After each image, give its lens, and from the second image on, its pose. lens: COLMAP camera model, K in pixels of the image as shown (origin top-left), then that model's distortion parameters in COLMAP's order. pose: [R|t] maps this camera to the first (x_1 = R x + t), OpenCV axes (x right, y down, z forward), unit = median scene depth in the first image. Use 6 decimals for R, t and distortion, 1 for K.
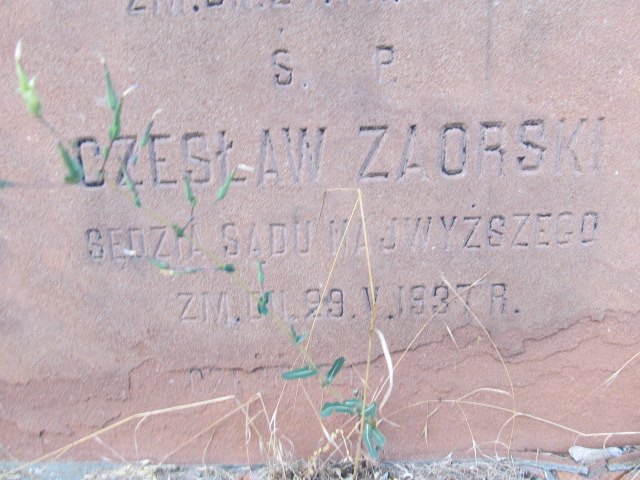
lens RADIAL K [[522.3, 0, 320.4], [0, 522.3, 239.9], [0, 0, 1]] dist [-0.025552, -0.012775]
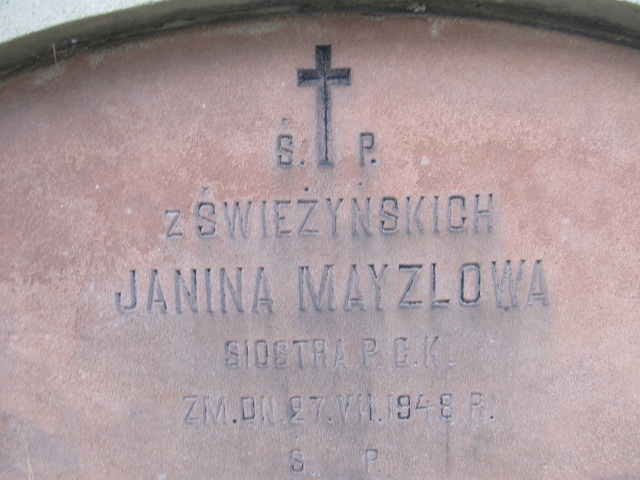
lens RADIAL K [[522.3, 0, 319.7], [0, 522.3, 240.1], [0, 0, 1]] dist [-0.025552, -0.012775]
pose [[0.999921, 0.008438, -0.009337, -0.004761], [-0.009426, 0.993737, -0.111344, -0.766598], [0.008339, 0.111423, 0.993738, -0.423333]]
